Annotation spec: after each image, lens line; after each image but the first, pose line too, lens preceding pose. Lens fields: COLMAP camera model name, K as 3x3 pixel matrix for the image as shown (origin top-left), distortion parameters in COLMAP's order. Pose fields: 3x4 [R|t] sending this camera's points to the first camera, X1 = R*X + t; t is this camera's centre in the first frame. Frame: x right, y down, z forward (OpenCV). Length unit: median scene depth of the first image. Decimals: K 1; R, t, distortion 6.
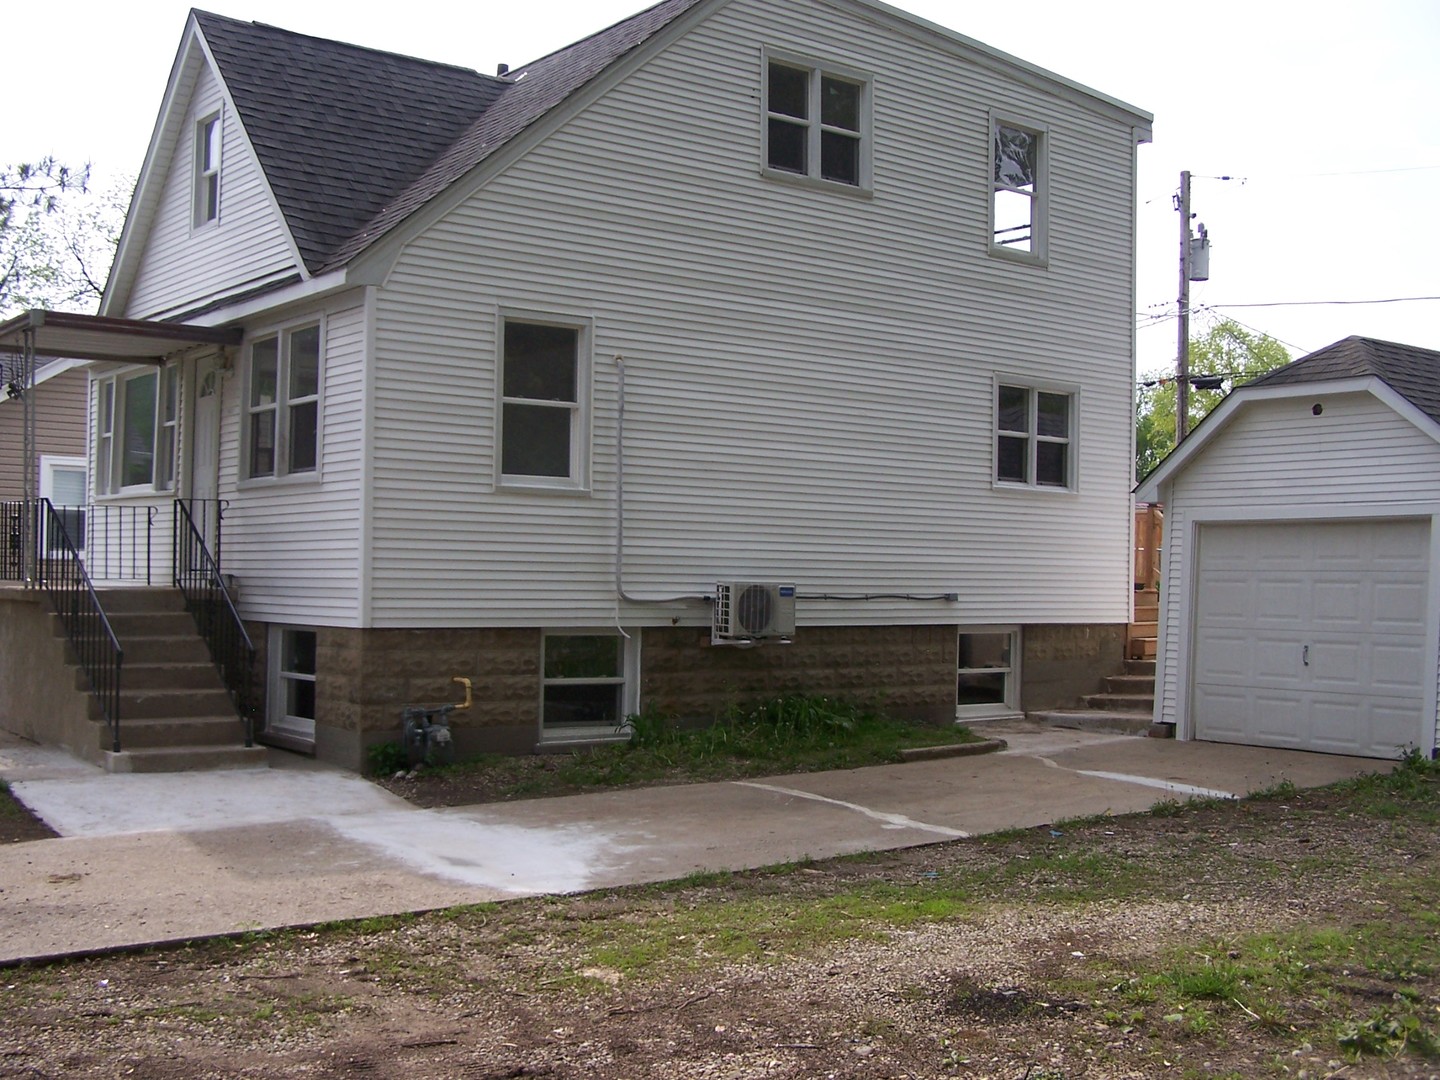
lens RADIAL K [[1647.6, 0, 686.6], [0, 1647.6, 571.0], [0, 0, 1]] dist [-0.202846, 0.375584]
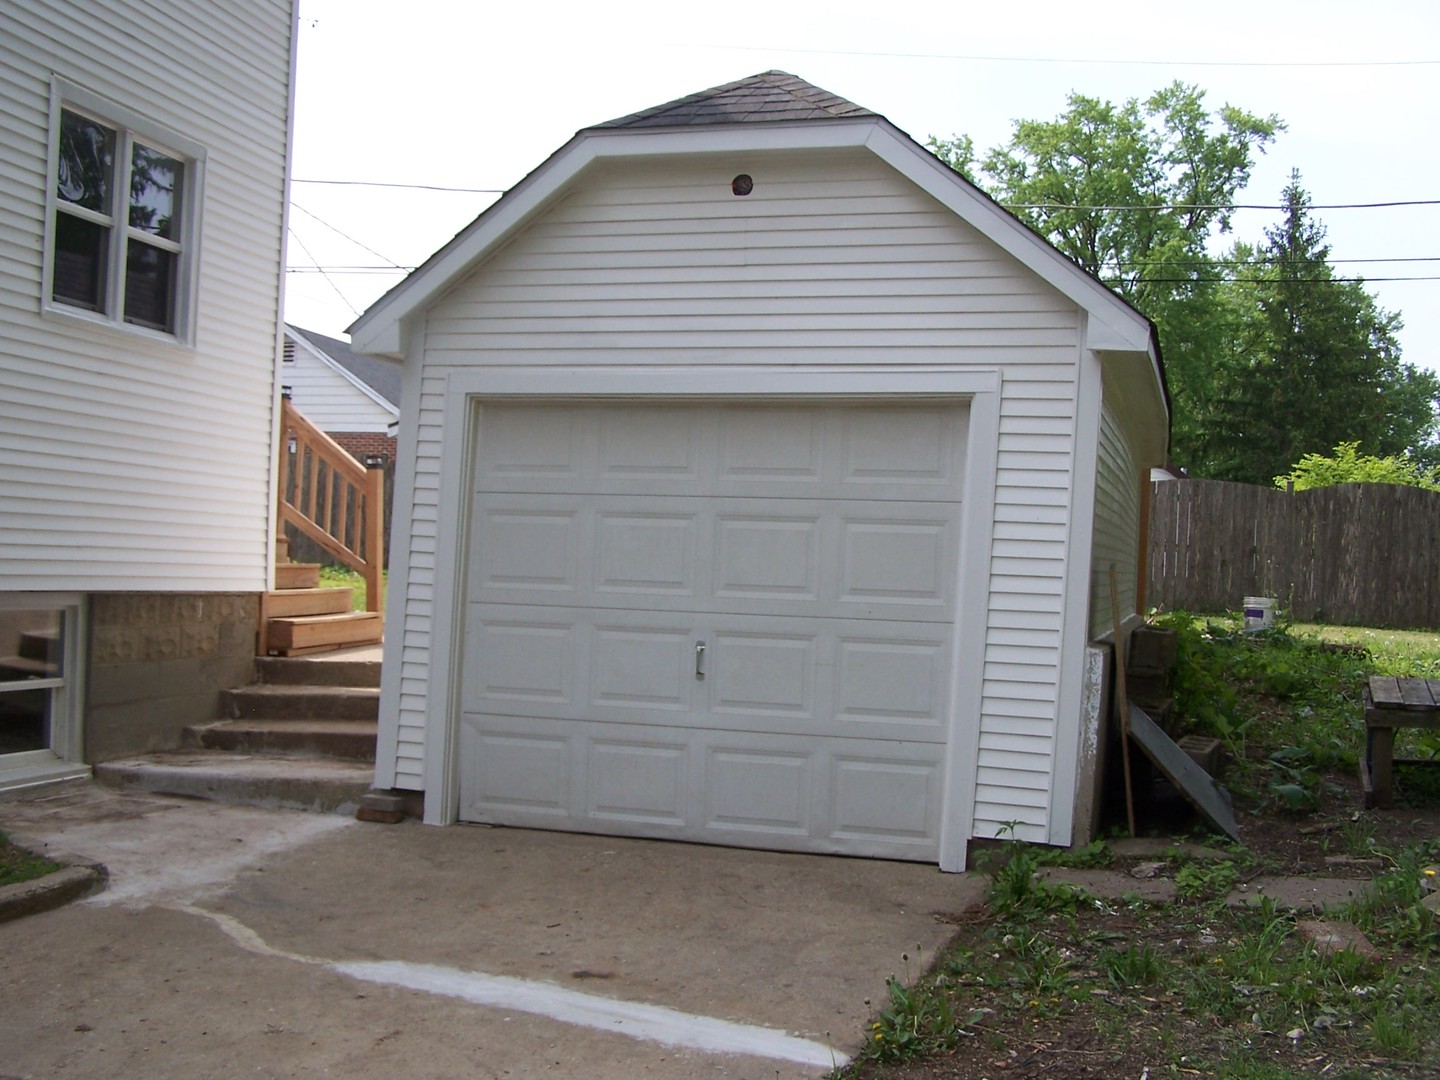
lens RADIAL K [[1647.6, 0, 686.6], [0, 1647.6, 571.0], [0, 0, 1]] dist [-0.202846, 0.375584]
pose [[0.801923, 0.015459, 0.597227, 0.065757], [-0.027926, 0.999542, 0.011624, 0.017990], [-0.596774, -0.026000, 0.801988, 0.582510]]
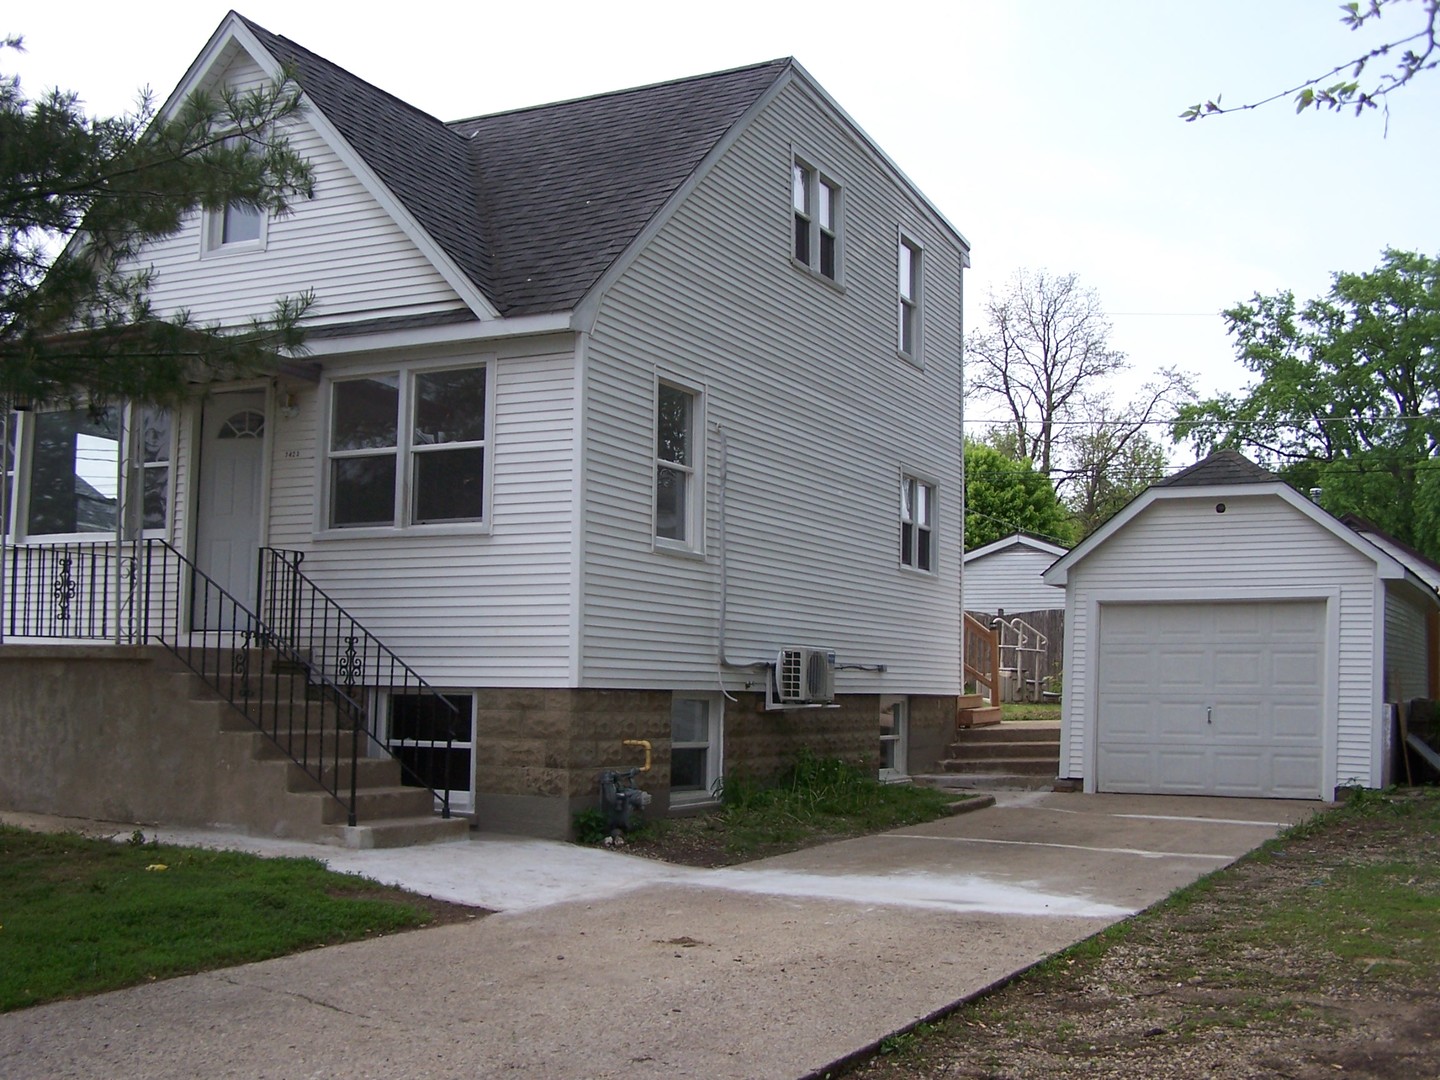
lens RADIAL K [[1647.6, 0, 686.6], [0, 1647.6, 571.0], [0, 0, 1]] dist [-0.202846, 0.375584]
pose [[0.901763, 0.030927, 0.431123, -0.478606], [-0.004336, 0.998034, -0.062525, 0.022920], [-0.432209, 0.054514, 0.900124, 0.091551]]
